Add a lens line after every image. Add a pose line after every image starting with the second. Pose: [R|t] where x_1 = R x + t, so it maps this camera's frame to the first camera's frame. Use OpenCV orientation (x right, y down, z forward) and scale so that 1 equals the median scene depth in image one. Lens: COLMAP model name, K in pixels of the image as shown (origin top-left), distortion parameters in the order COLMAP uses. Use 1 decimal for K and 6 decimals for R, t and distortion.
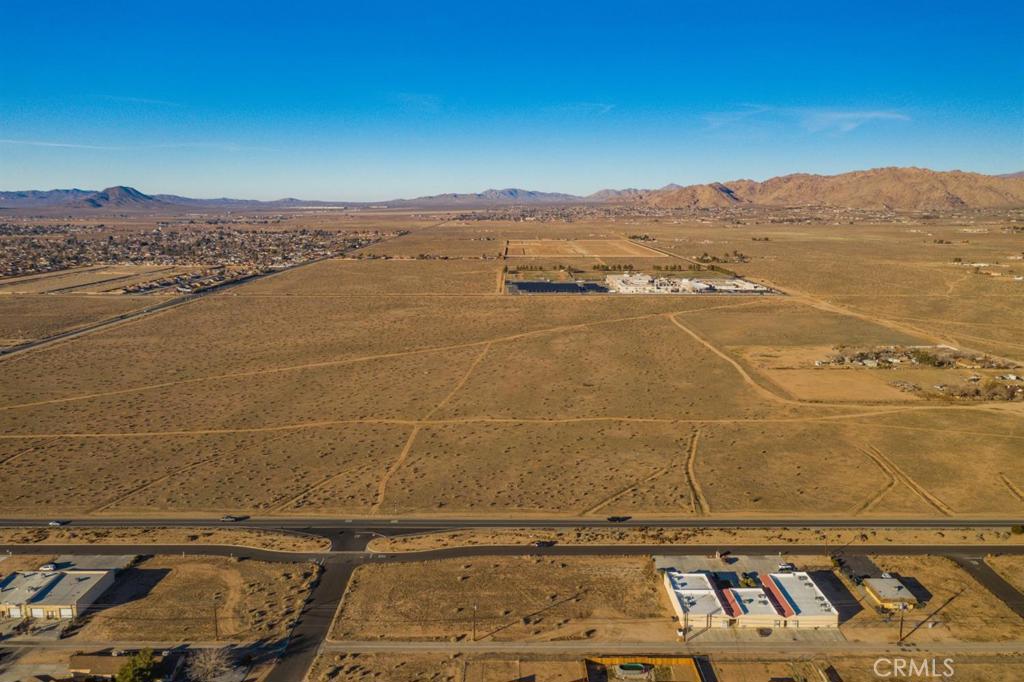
lens RADIAL K [[830.8, 0, 512.0], [0, 830.8, 341.0], [0, 0, 1]] dist [-0.004091, 0.012315]
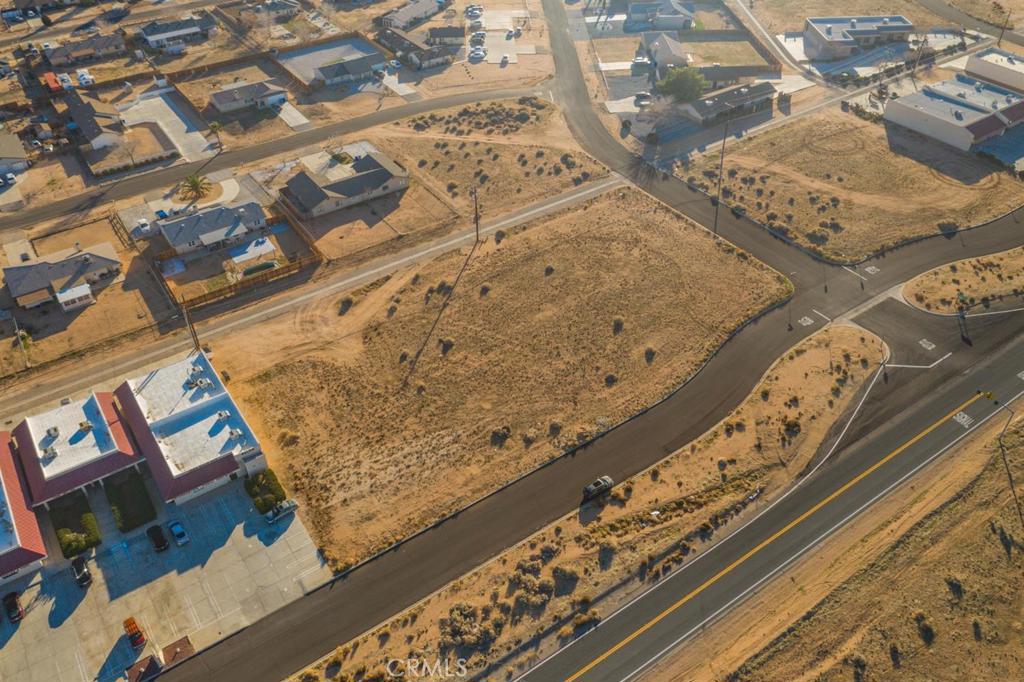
lens RADIAL K [[808.2, 0, 506.9], [0, 808.2, 346.3], [0, 0, 1]] dist [-0.012061, 0.034455]
pose [[-0.828266, 0.366558, -0.423805, 0.212345], [-0.084202, 0.666332, 0.740886, -0.087687], [0.553973, 0.649336, -0.521035, 1.121641]]
